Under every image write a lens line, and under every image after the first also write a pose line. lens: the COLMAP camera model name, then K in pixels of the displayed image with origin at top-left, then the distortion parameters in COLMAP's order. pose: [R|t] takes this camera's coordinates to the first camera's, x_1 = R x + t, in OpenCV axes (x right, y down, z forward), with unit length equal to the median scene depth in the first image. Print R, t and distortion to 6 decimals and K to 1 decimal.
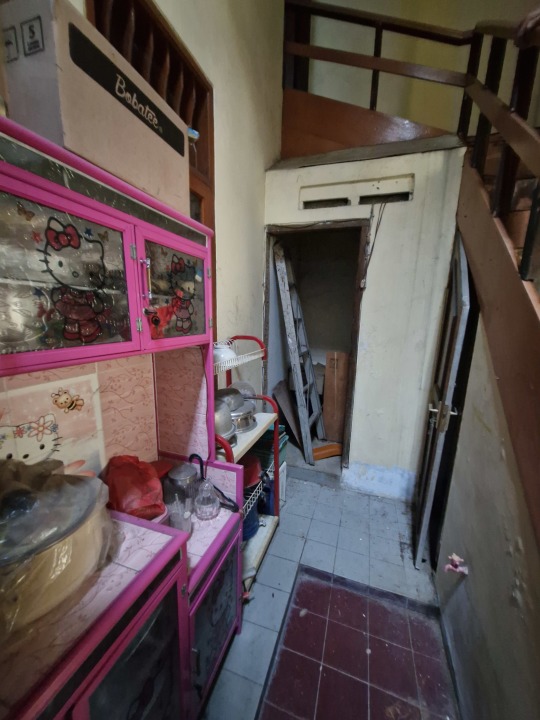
lens RADIAL K [[281.7, 0, 279.5], [0, 281.7, 373.6], [0, 0, 1]] dist [0.003368, -0.000637]
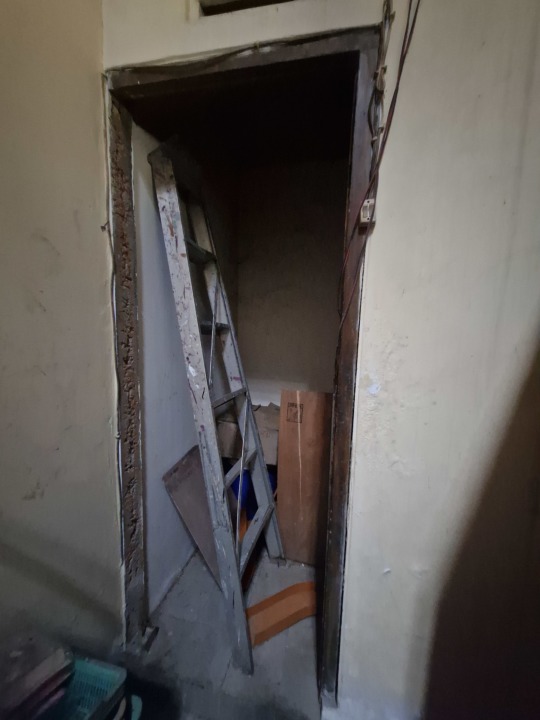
lens RADIAL K [[281.7, 0, 279.5], [0, 281.7, 373.6], [0, 0, 1]] dist [0.003368, -0.000637]
pose [[0.992799, -0.009582, 0.119409, 0.179512], [0.018653, 0.997003, -0.075078, -0.118443], [-0.118332, 0.076765, 0.990002, 0.847004]]
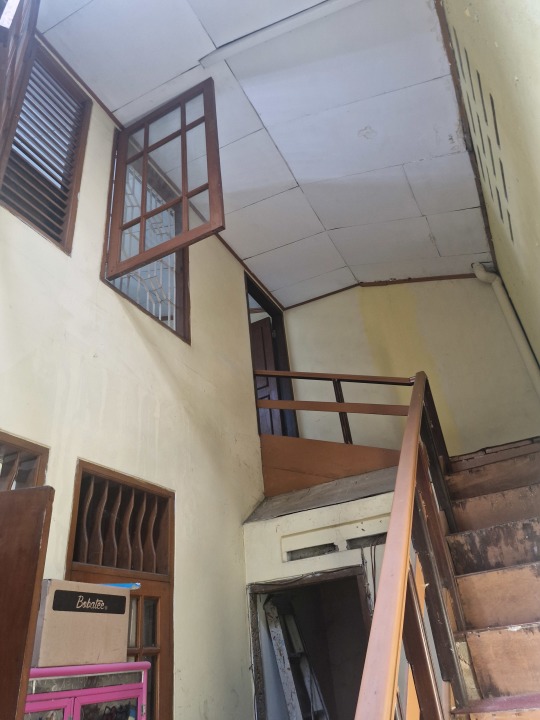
lens RADIAL K [[506.7, 0, 270.0], [0, 506.7, 360.0], [0, 0, 1]] dist [0.039496, -0.039703]
pose [[0.976388, -0.196631, -0.089463, 0.367915], [0.084684, 0.729371, -0.678857, 0.006518], [0.198736, 0.655251, 0.728800, -0.650261]]
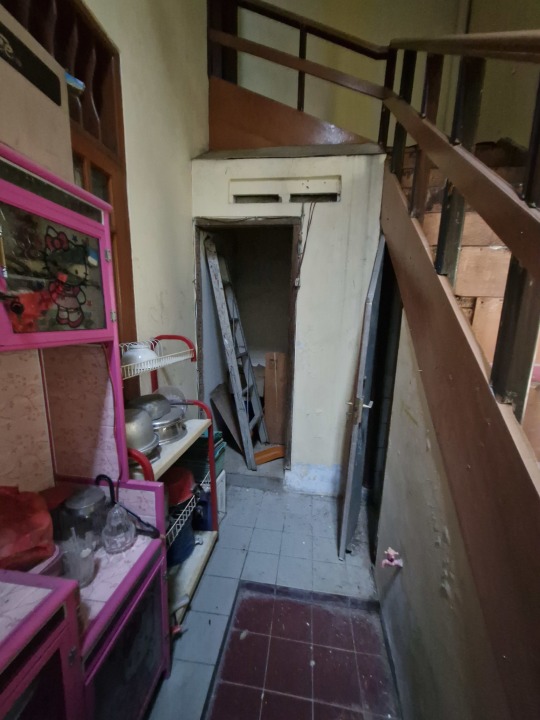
lens RADIAL K [[281.7, 0, 279.5], [0, 281.7, 373.6], [0, 0, 1]] dist [0.003368, -0.000637]
pose [[0.981483, -0.034043, 0.188501, 0.047502], [0.036364, 0.999299, -0.008868, 0.009575], [-0.188067, 0.015558, 0.982033, 0.056430]]
